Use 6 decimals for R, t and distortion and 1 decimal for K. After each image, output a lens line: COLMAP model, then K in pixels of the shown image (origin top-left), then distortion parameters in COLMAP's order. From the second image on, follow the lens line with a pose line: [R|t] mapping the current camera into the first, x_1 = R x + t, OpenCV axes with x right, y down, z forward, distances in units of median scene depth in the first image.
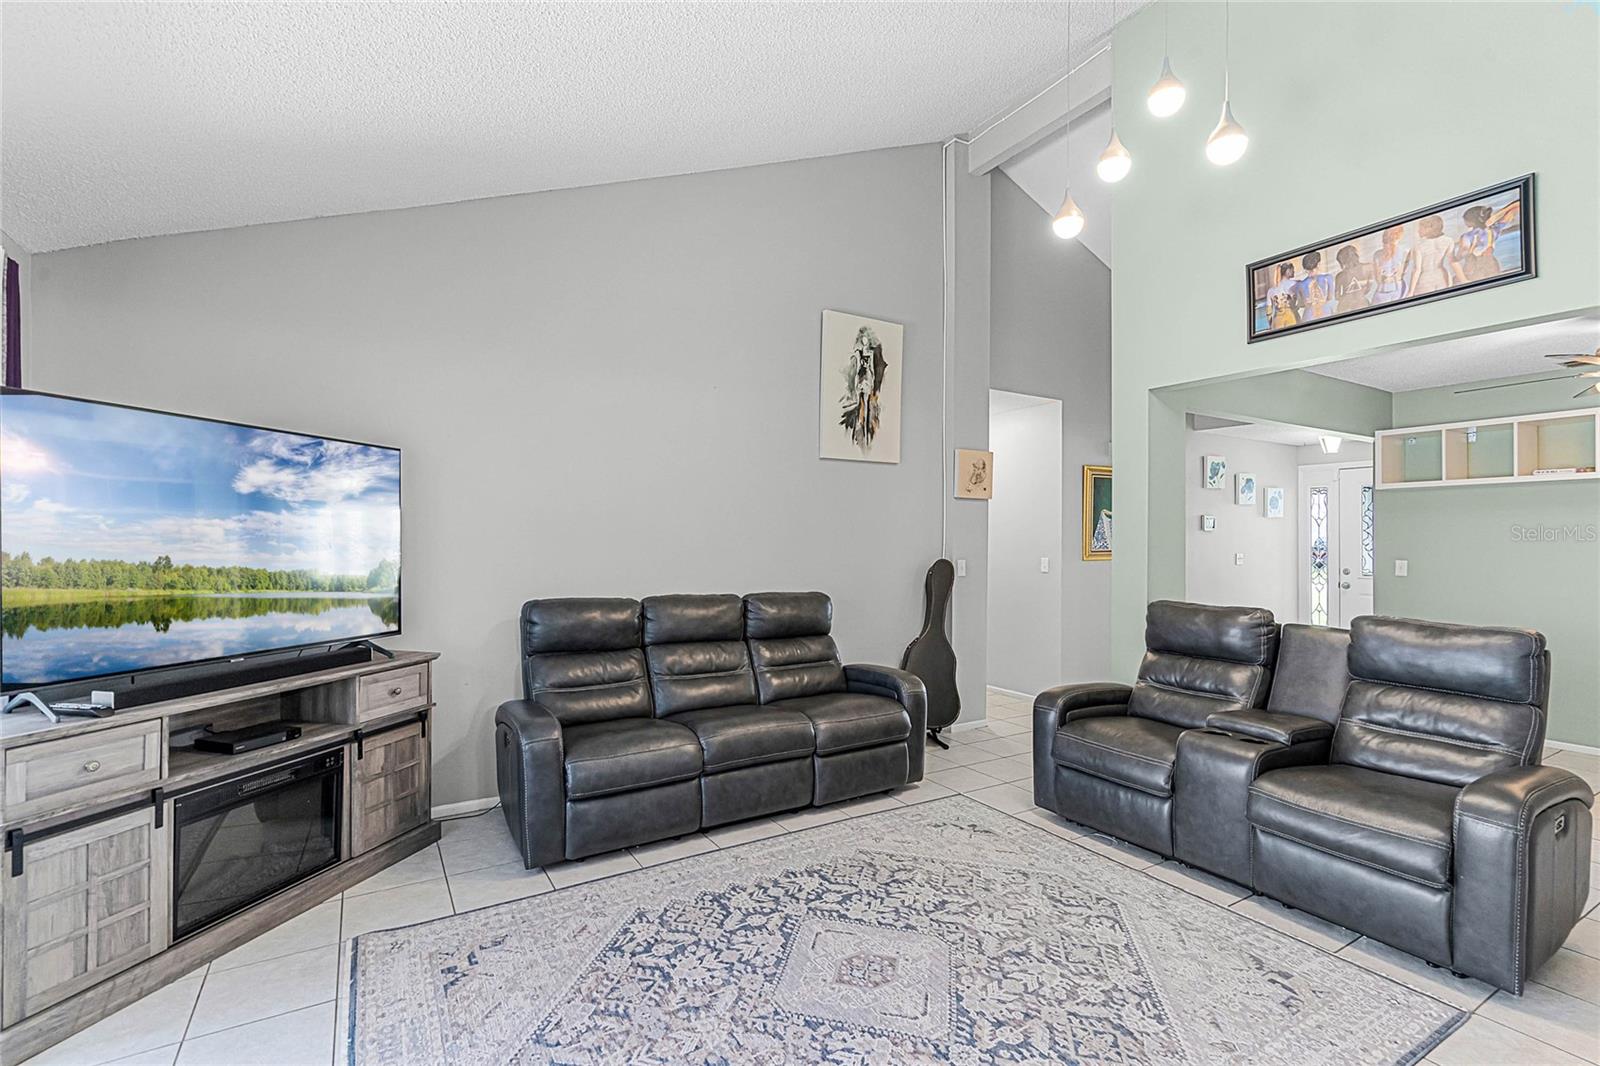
lens RADIAL K [[740.1, 0, 812.1], [0, 740.1, 538.3], [0, 0, 1]] dist [0.000042, 0.001710]
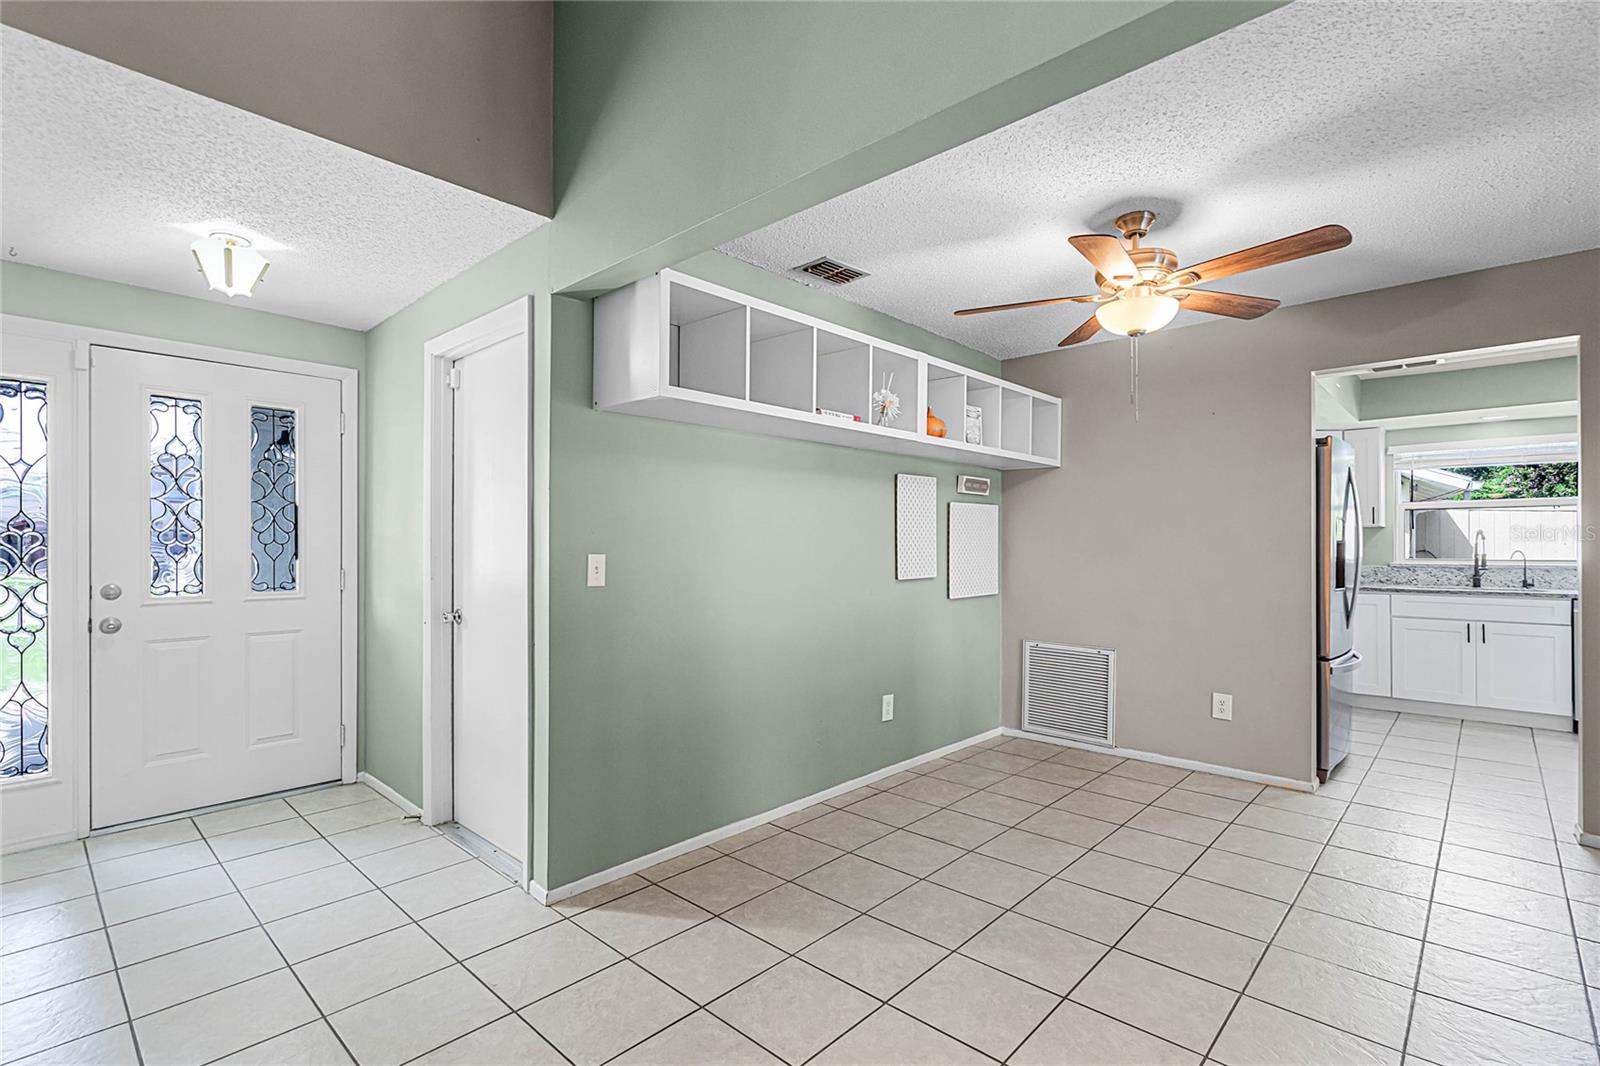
lens RADIAL K [[740.1, 0, 795.4], [0, 740.1, 543.0], [0, 0, 1]] dist [0.000042, 0.001710]
pose [[-0.255402, -0.001431, 0.966834, 0.327092], [-0.001307, 0.999999, 0.001135, 0.024088], [-0.966834, -0.000974, -0.255404, 1.105407]]
